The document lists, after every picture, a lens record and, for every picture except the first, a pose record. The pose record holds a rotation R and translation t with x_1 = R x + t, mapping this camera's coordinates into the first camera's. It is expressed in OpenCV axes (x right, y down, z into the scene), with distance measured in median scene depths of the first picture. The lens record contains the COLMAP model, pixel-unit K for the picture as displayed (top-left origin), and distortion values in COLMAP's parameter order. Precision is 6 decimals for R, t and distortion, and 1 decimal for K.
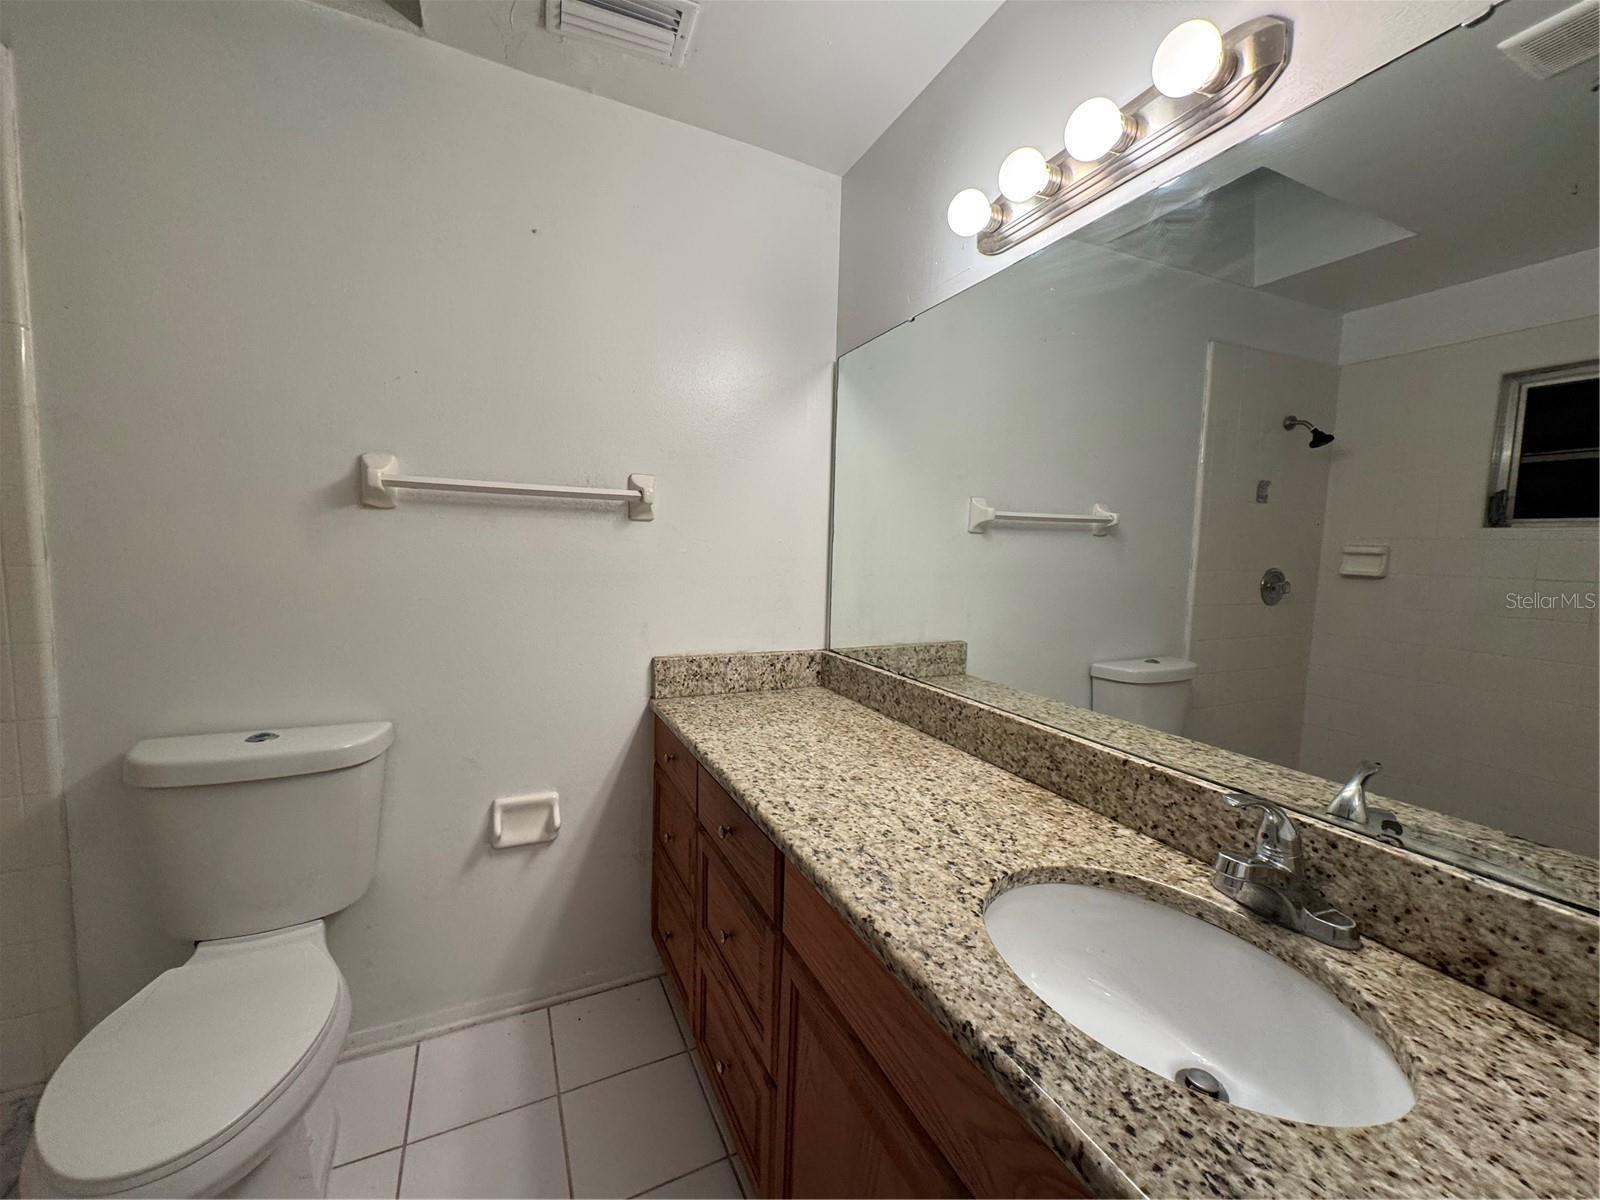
lens RADIAL K [[635.6, 0, 800.7], [0, 635.6, 603.2], [0, 0, 1]] dist [-0.001959, 0.000462]
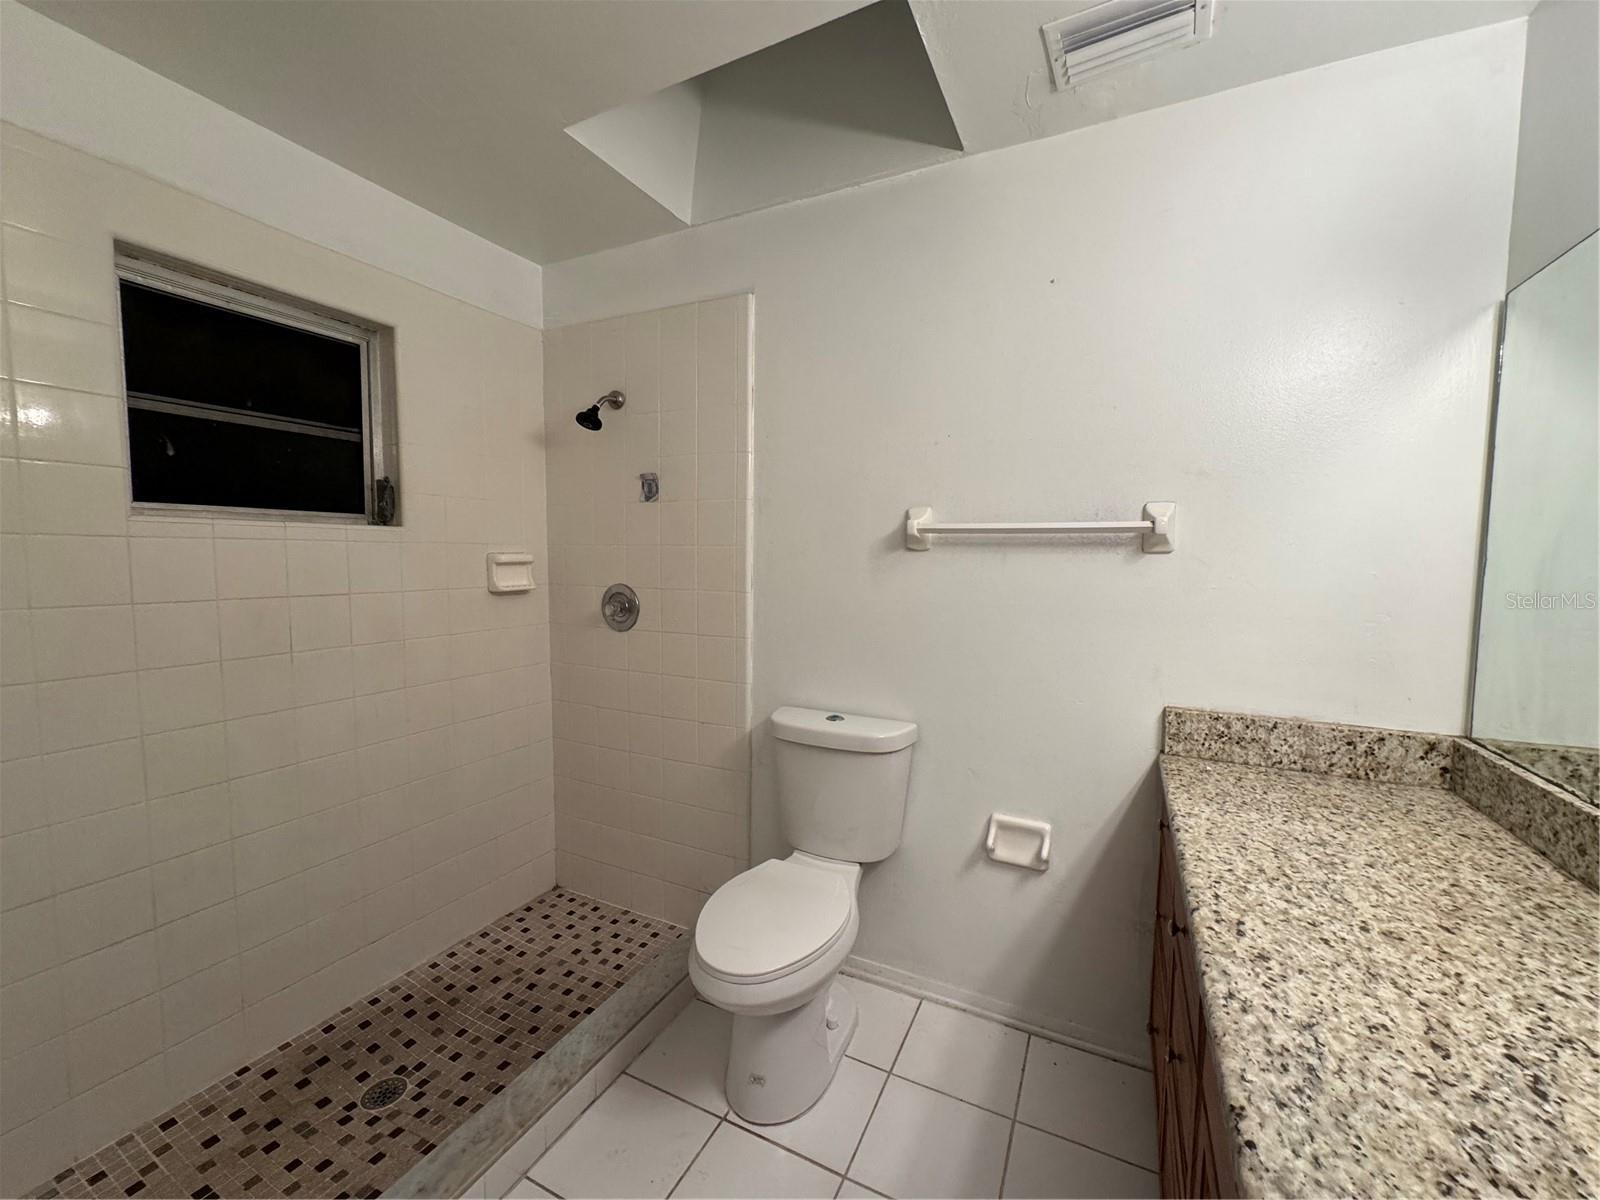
lens RADIAL K [[635.6, 0, 800.7], [0, 635.6, 603.2], [0, 0, 1]] dist [-0.001959, 0.000462]
pose [[0.612903, 0.035139, -0.789376, 0.188083], [-0.062792, 0.998017, -0.004328, -0.028464], [0.787659, 0.052219, 0.613894, 0.063322]]
